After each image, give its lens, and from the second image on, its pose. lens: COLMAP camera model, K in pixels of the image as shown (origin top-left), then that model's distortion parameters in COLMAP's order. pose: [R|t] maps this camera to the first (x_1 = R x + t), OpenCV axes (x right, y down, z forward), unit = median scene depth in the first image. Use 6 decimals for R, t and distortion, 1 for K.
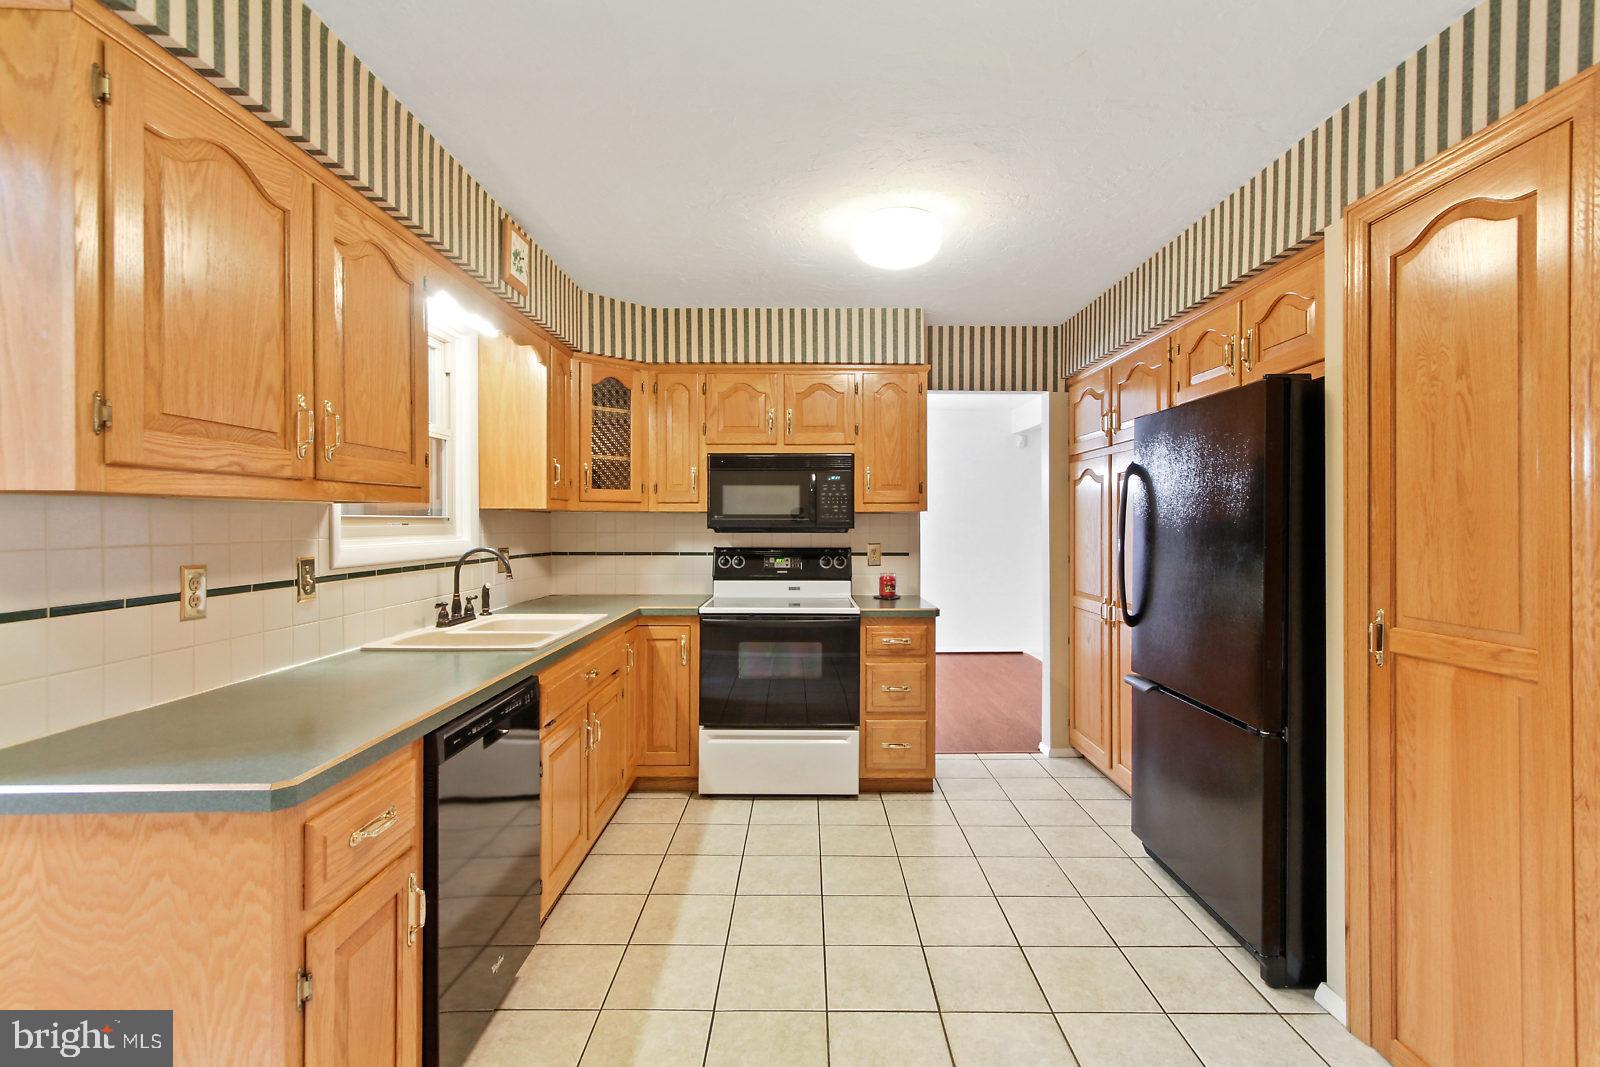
lens RADIAL K [[741.9, 0, 803.0], [0, 741.9, 529.4], [0, 0, 1]] dist [0.001790, 0.000659]
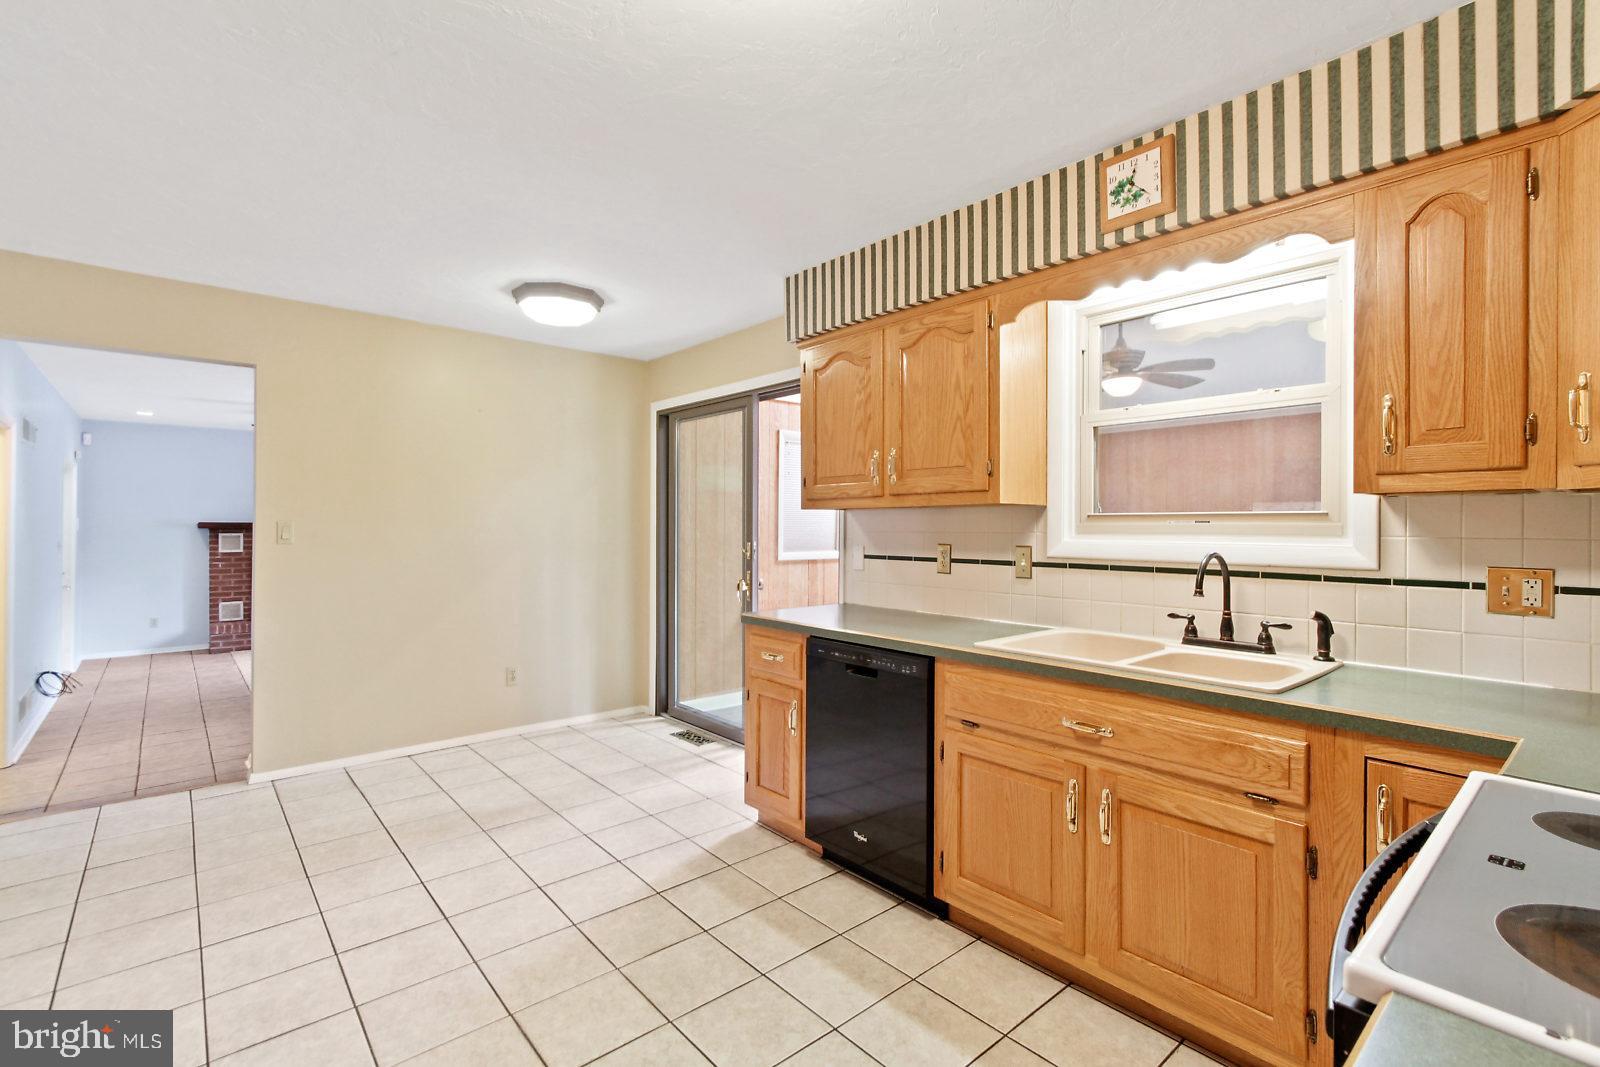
lens RADIAL K [[741.9, 0, 814.9], [0, 741.9, 529.5], [0, 0, 1]] dist [0.001790, 0.000659]
pose [[-0.751723, 0.013716, -0.659336, 0.485152], [-0.001146, 0.999755, 0.022104, -0.020754], [0.659478, 0.017372, -0.751523, 1.704823]]
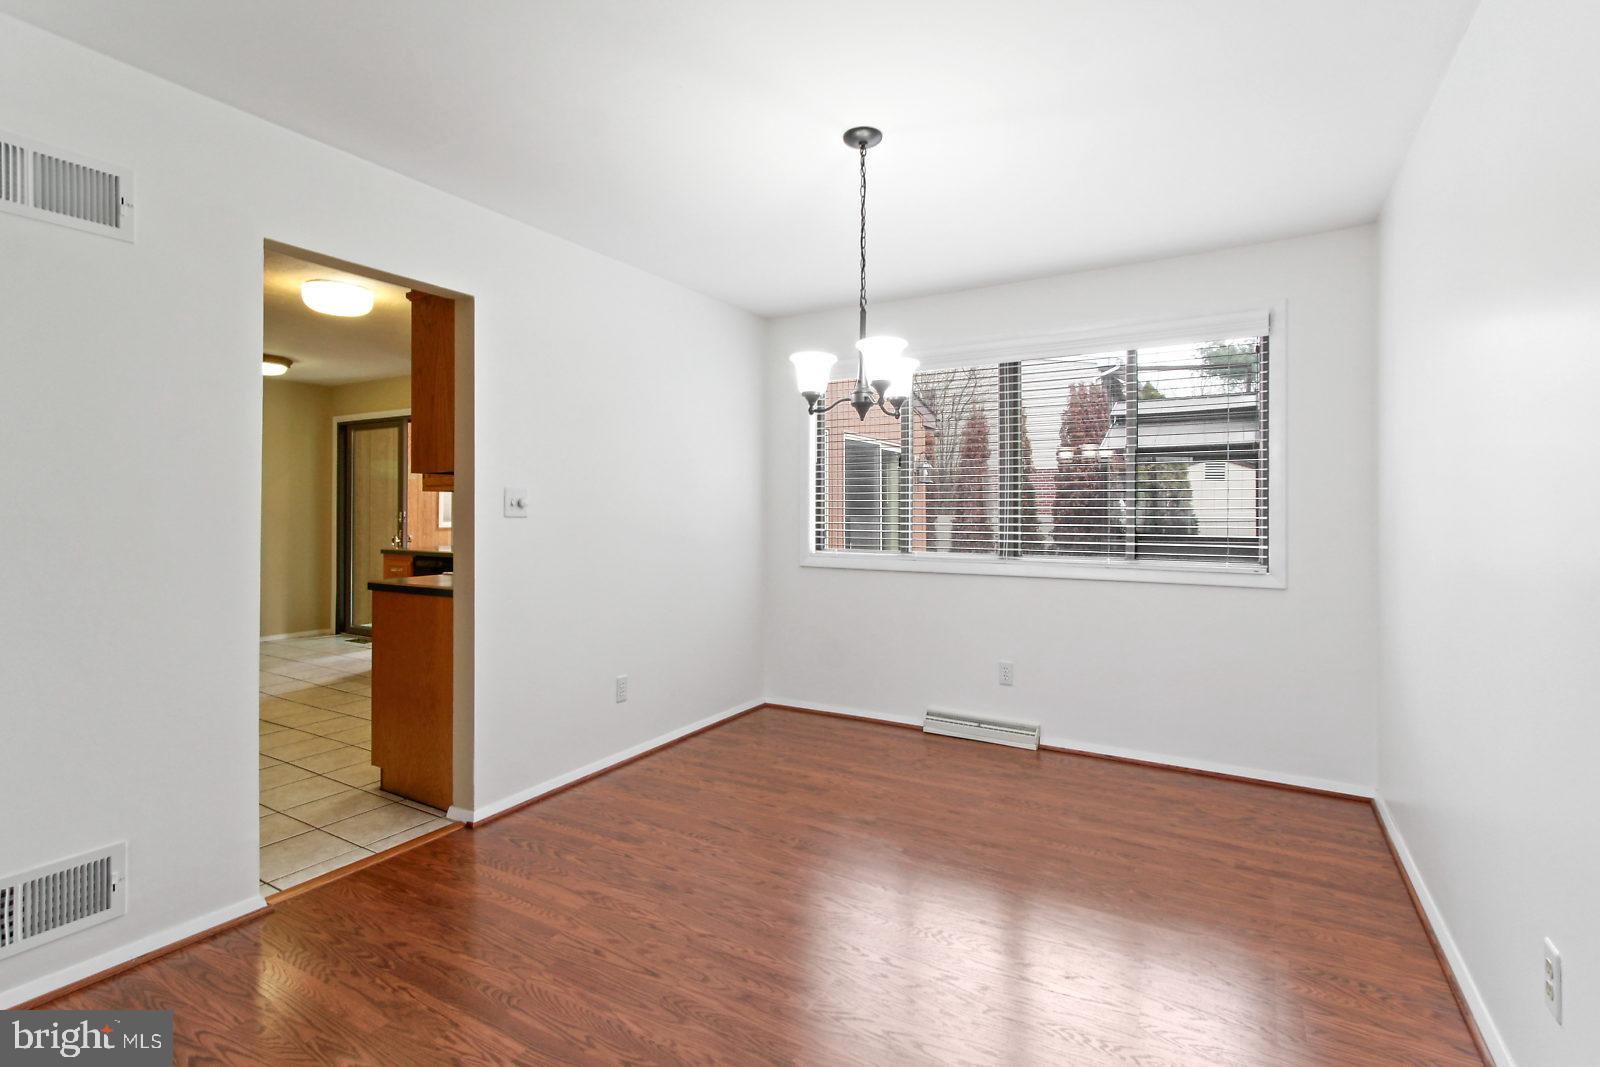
lens RADIAL K [[741.9, 0, 796.8], [0, 741.9, 501.1], [0, 0, 1]] dist [0.001790, 0.000659]
pose [[-0.507589, 0.003093, -0.861594, 1.152020], [-0.003179, 0.999980, 0.005463, -0.011238], [0.861593, 0.005512, -0.507569, 3.104497]]
